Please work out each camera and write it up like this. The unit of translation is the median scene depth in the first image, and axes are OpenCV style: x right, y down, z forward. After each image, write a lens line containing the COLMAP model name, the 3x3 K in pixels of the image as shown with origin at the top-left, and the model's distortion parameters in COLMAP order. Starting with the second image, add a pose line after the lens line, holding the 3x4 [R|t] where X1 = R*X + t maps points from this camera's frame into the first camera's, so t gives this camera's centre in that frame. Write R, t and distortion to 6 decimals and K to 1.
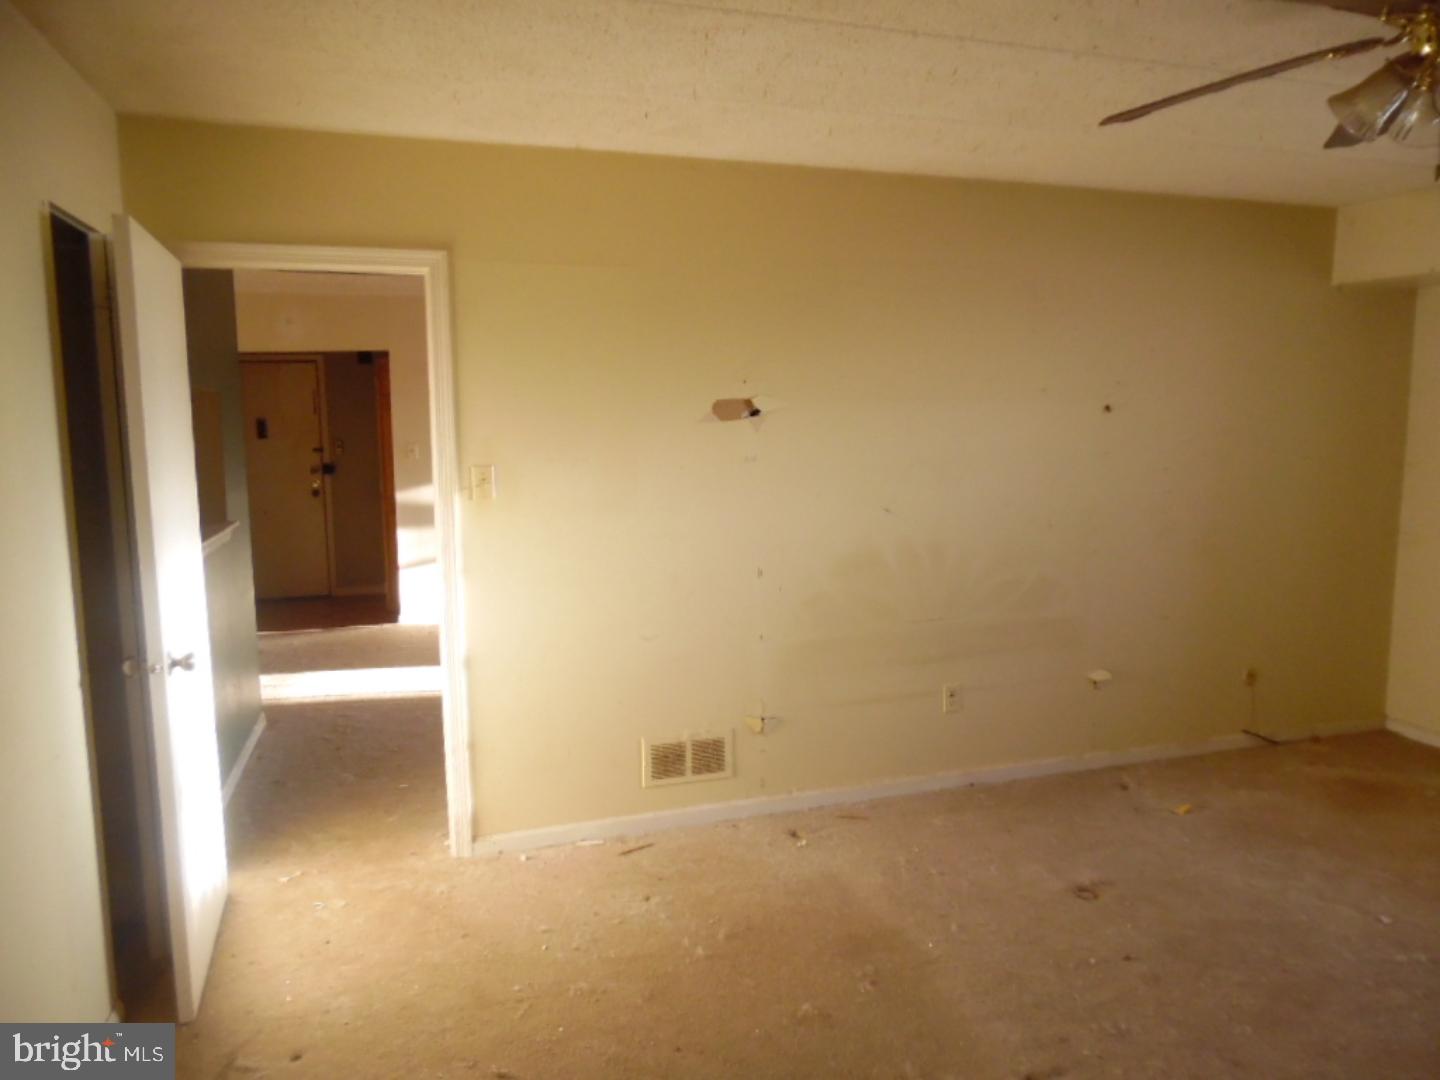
lens RADIAL K [[1017.5, 0, 719.8], [0, 1017.5, 534.4], [0, 0, 1]] dist [-0.000485, -0.007793]
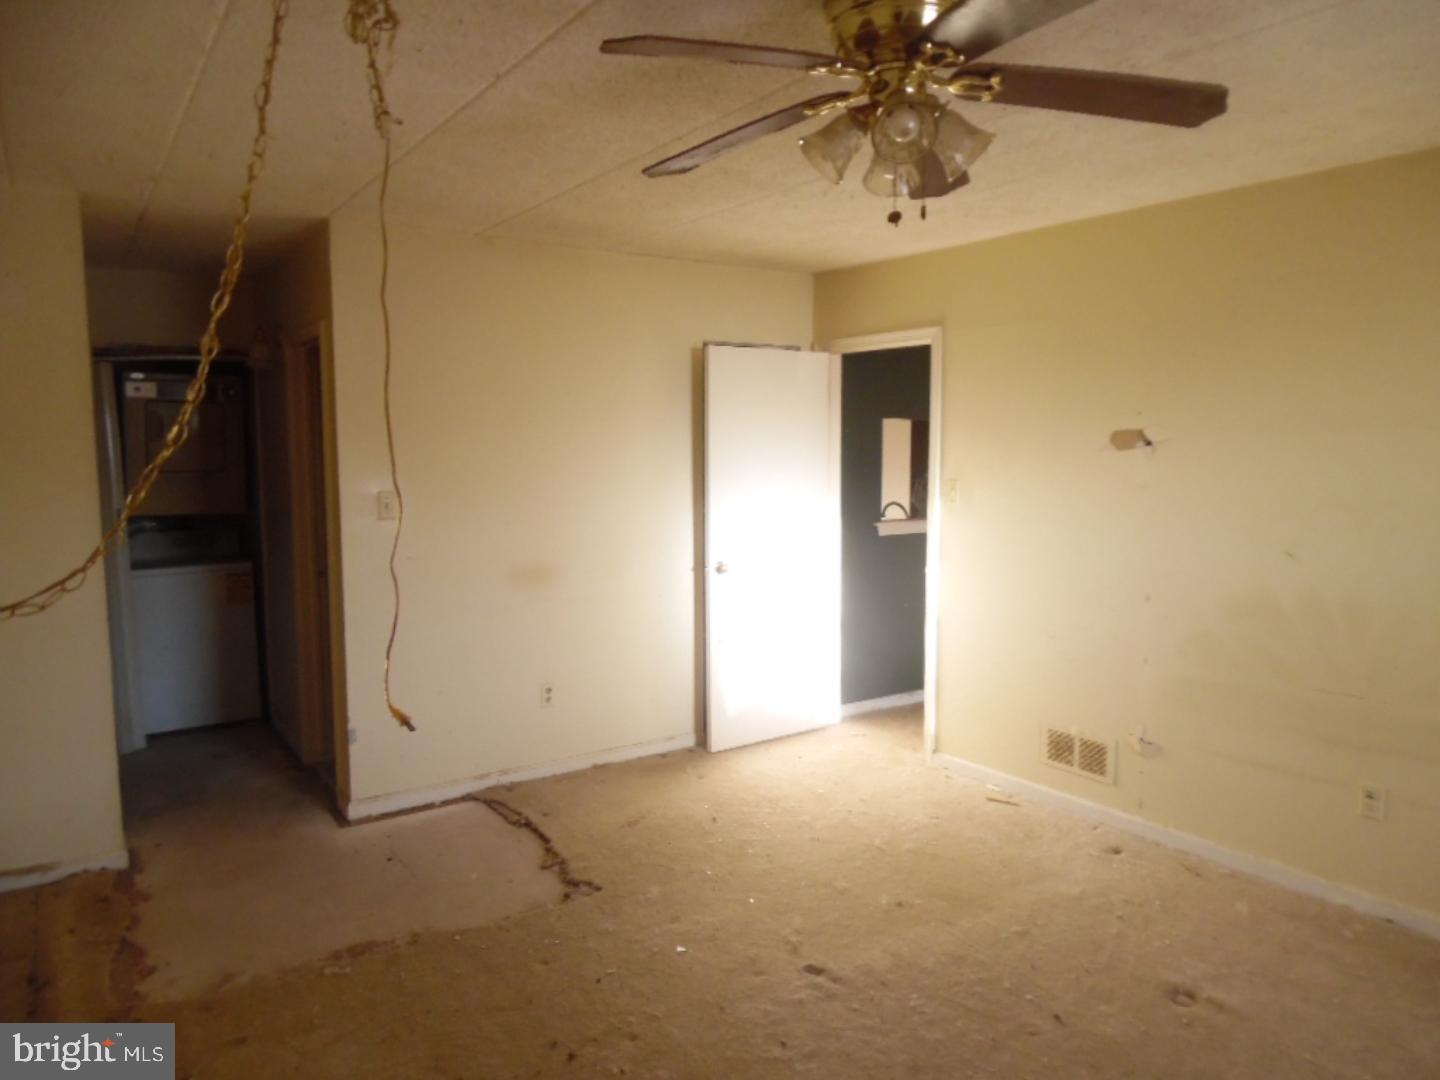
lens RADIAL K [[1017.5, 0, 719.8], [0, 1017.5, 534.4], [0, 0, 1]] dist [-0.000485, -0.007793]
pose [[0.279514, 0.097715, -0.955156, 0.892057], [-0.107052, 0.991777, 0.070134, -0.051808], [0.954155, 0.082648, 0.287676, 0.286368]]
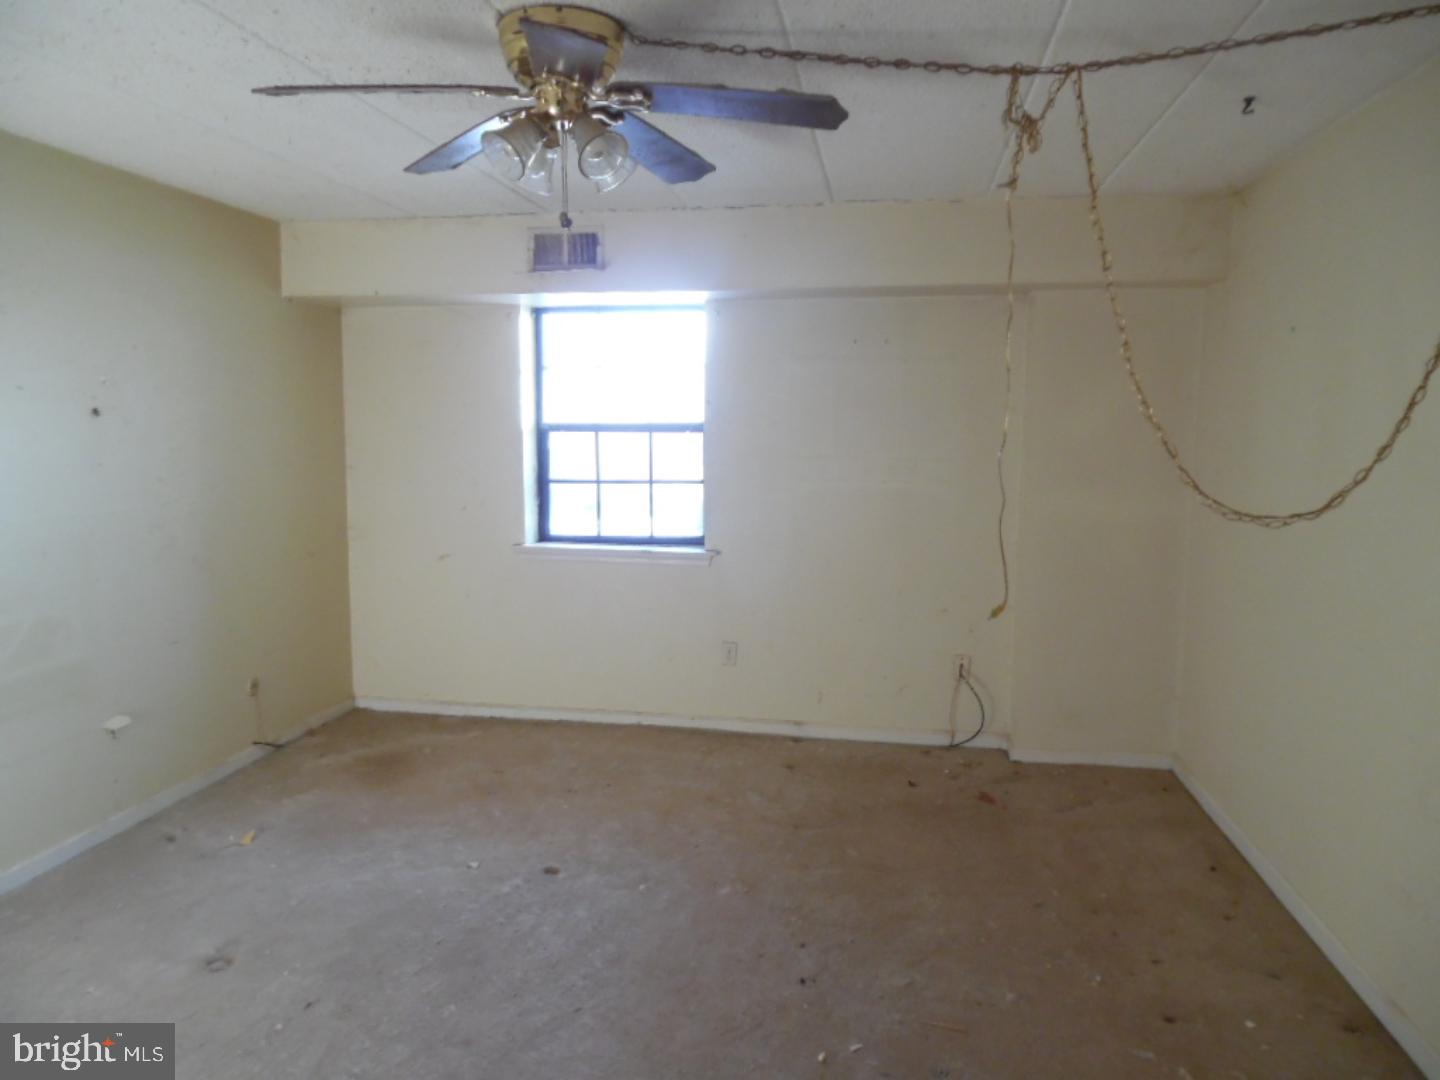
lens RADIAL K [[1026.1, 0, 720.0], [0, 1026.1, 540.0], [0, 0, 1]] dist [-0.006083, -0.001030]
pose [[0.465015, -0.093652, 0.880335, -0.155323], [0.095504, 0.993893, 0.055285, -0.015734], [-0.880137, 0.058367, 0.471119, 0.152333]]
